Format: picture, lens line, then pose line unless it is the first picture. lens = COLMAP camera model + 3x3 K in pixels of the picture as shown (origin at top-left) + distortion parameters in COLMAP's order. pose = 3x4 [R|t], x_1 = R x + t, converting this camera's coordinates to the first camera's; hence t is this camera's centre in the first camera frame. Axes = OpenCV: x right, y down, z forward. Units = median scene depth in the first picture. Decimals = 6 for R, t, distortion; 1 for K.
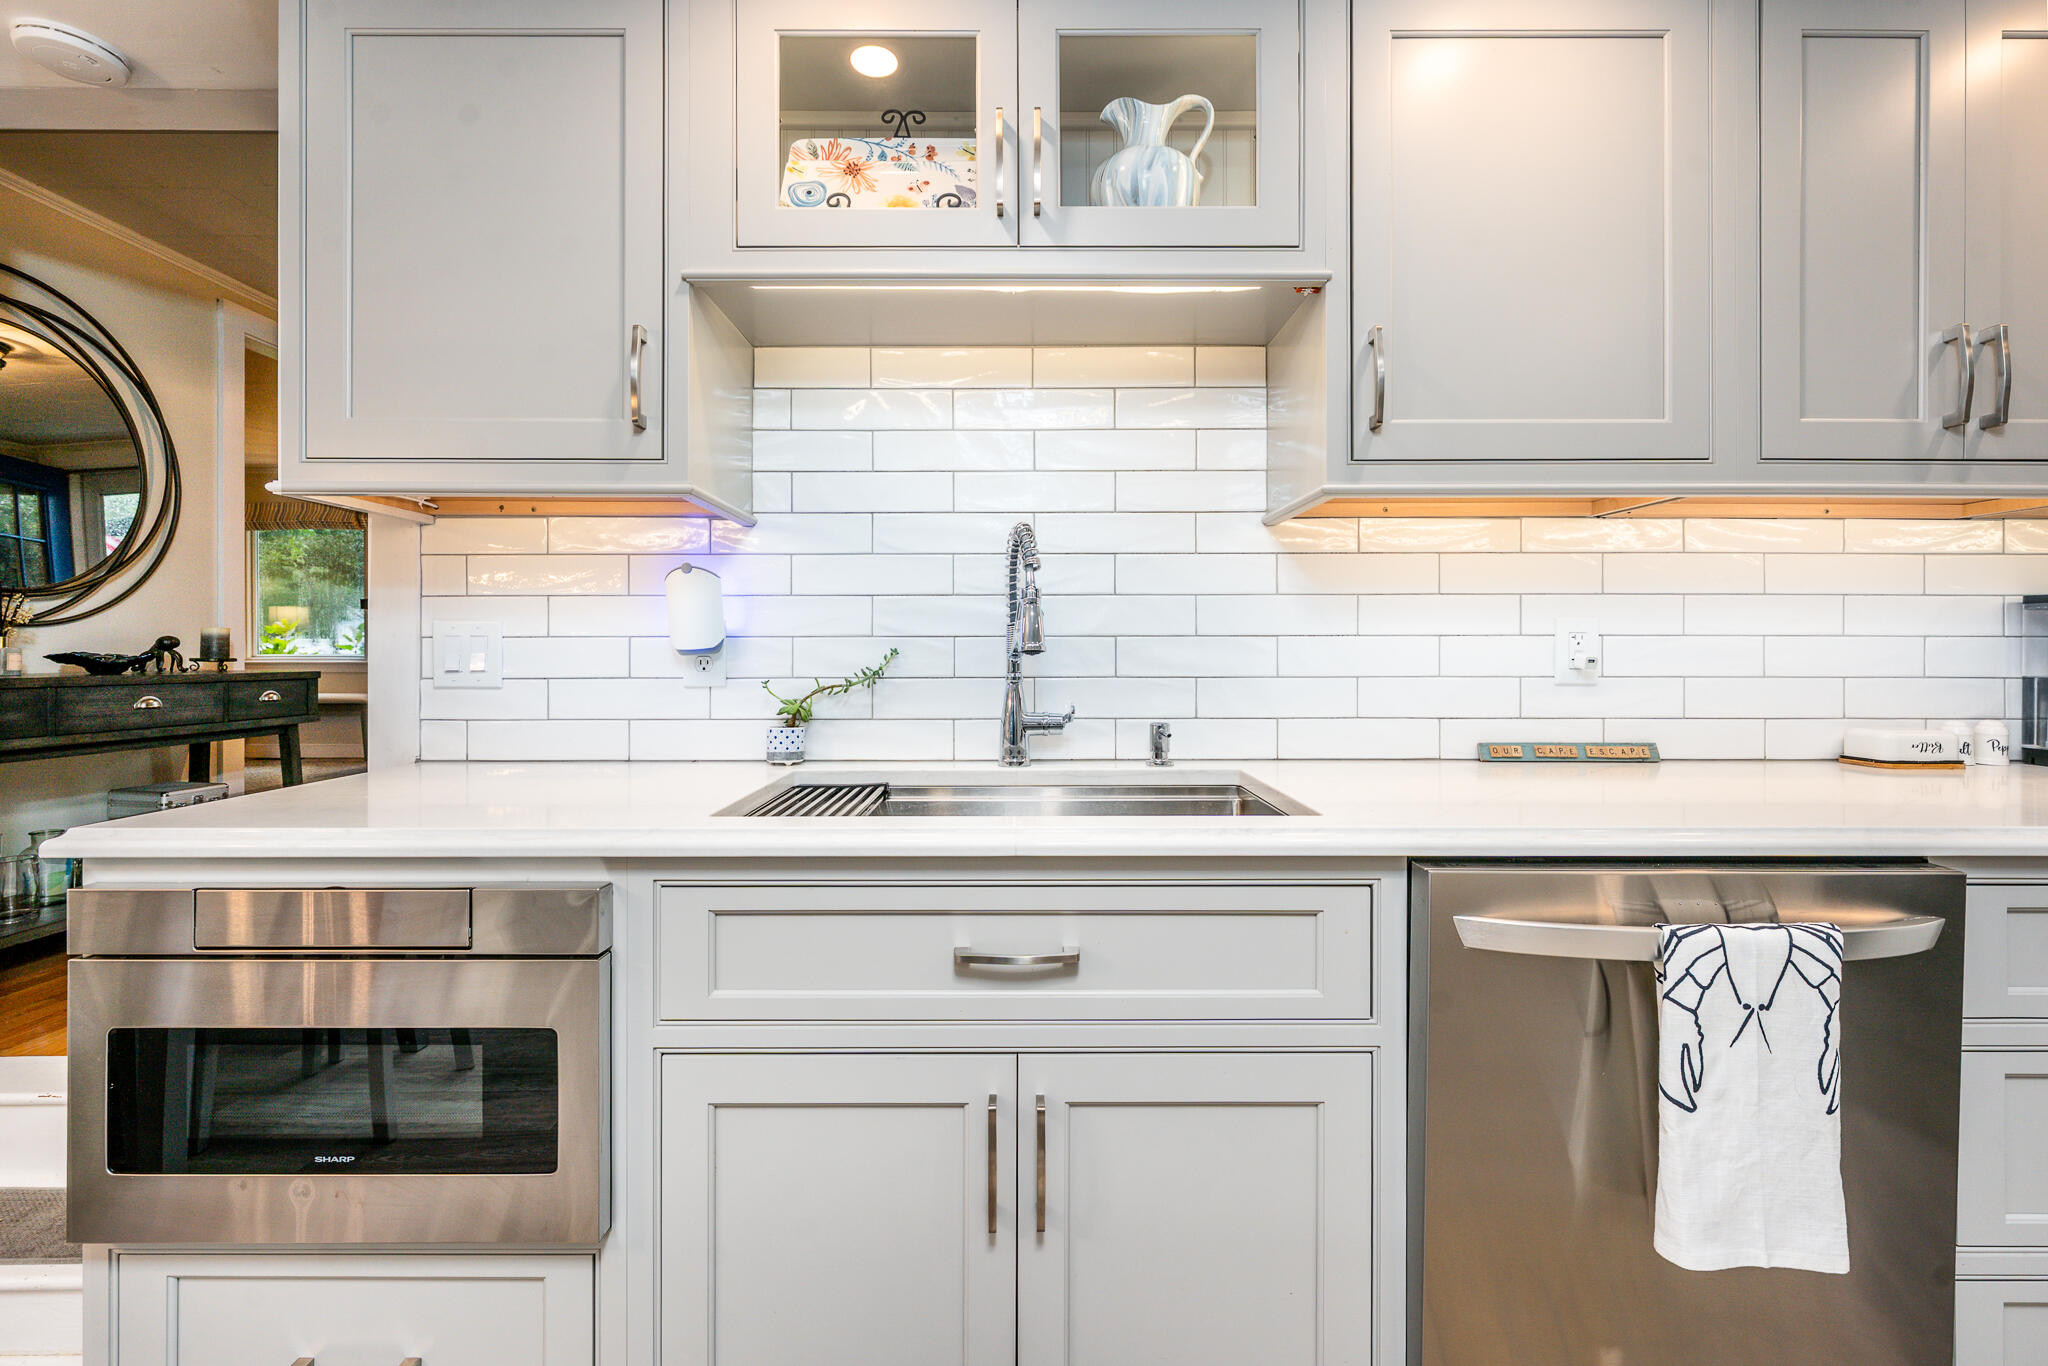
lens RADIAL K [[885.9, 0, 1016.5], [0, 885.9, 662.9], [0, 0, 1]] dist [0.002159, -0.001773]
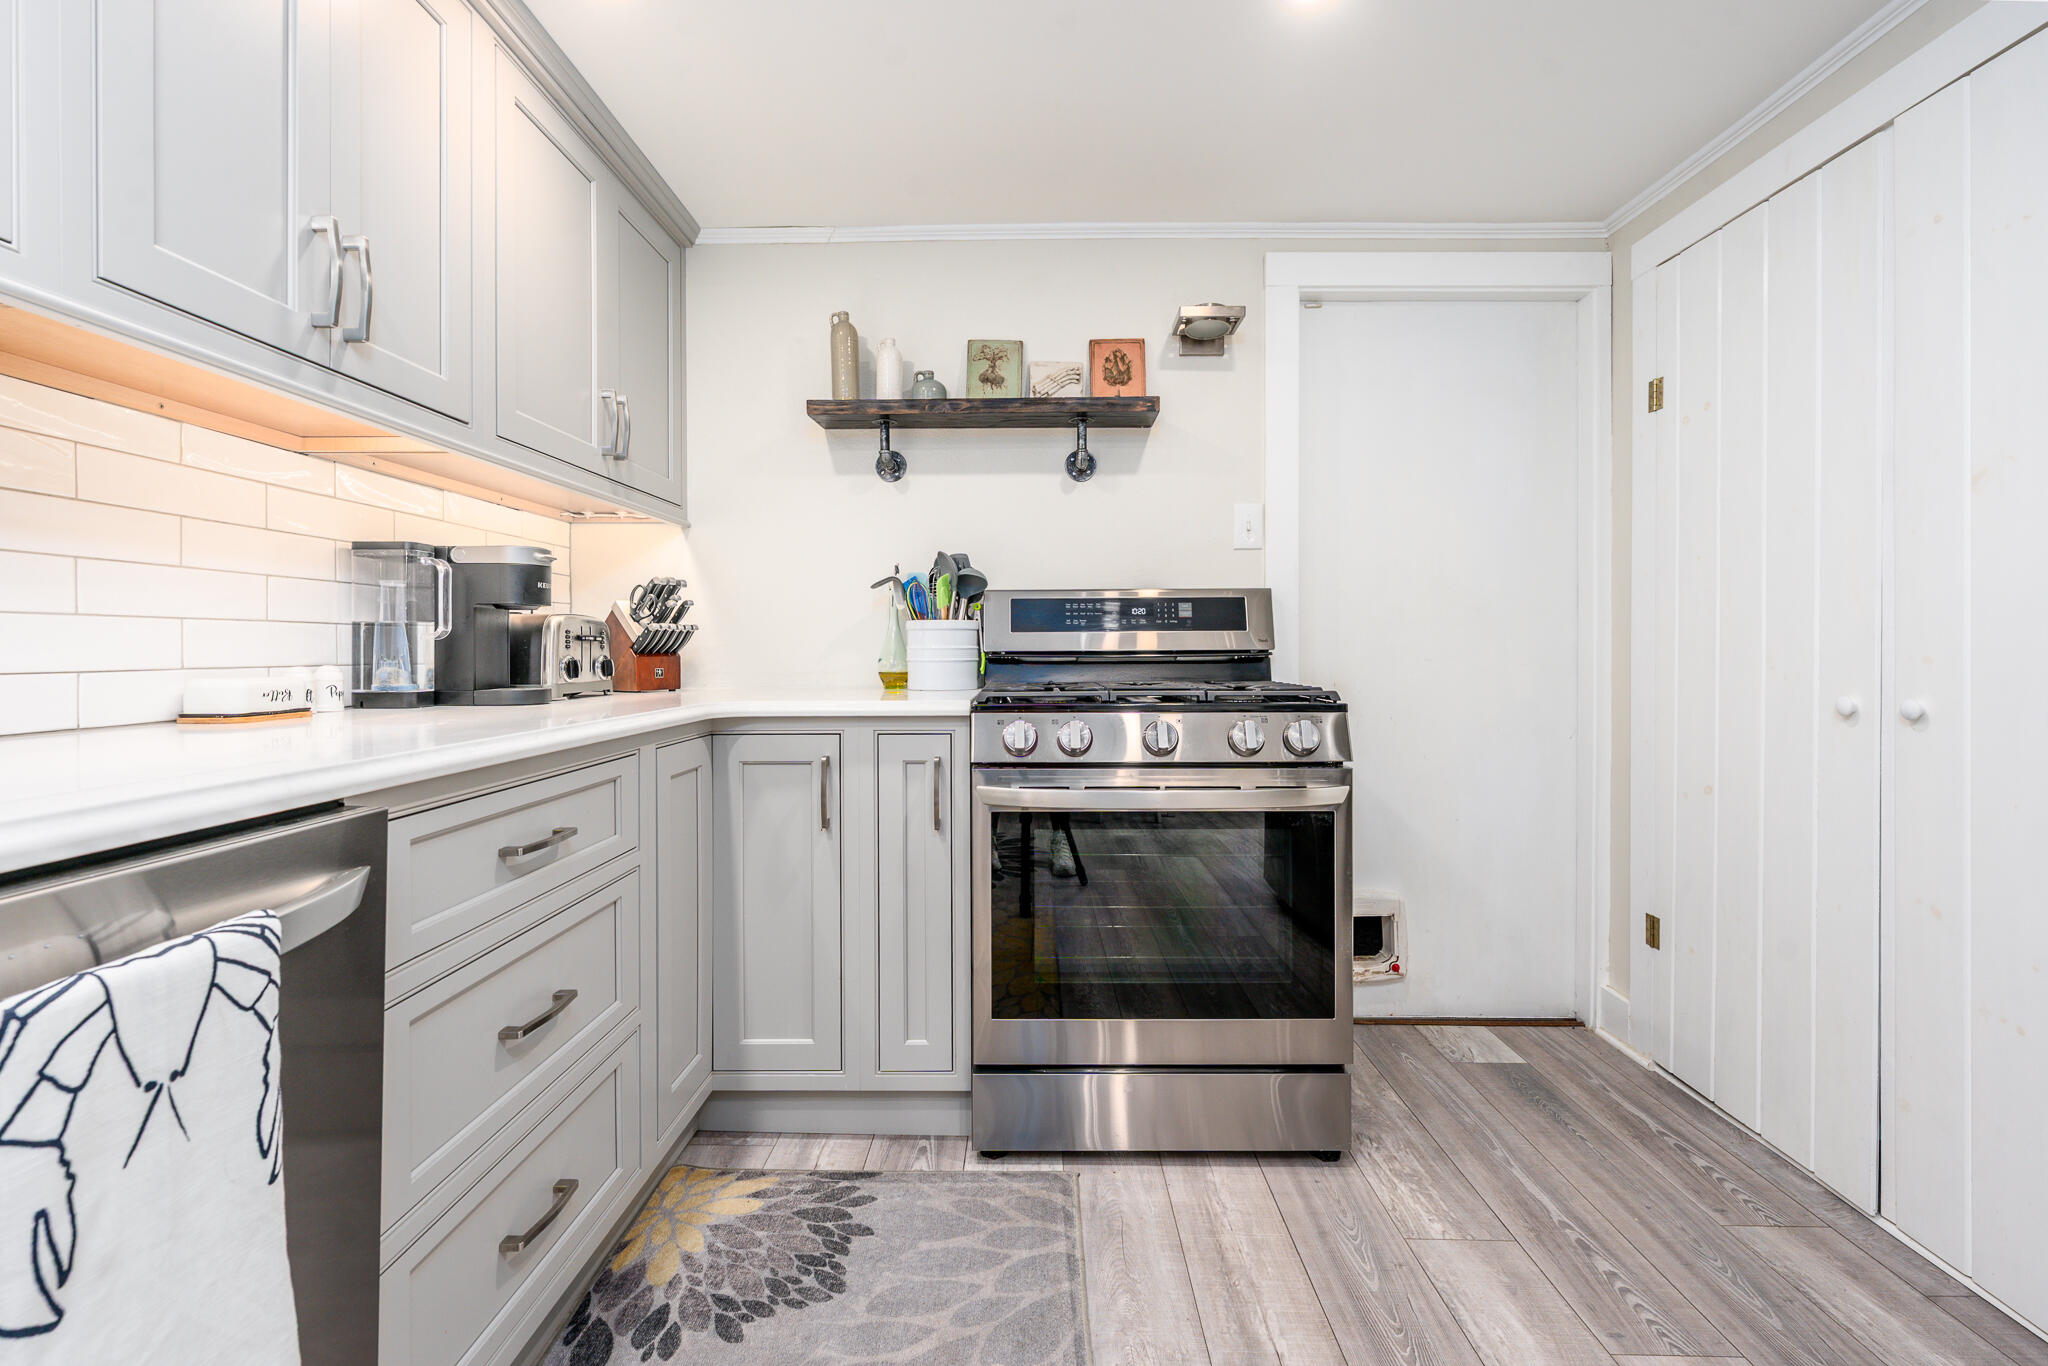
lens RADIAL K [[885.9, 0, 1003.8], [0, 885.9, 648.7], [0, 0, 1]] dist [0.002159, -0.001773]
pose [[0.012590, 0.003069, 0.999916, 0.220812], [0.014580, 0.999888, -0.003253, 0.097336], [-0.999814, 0.014620, 0.012544, 0.399414]]
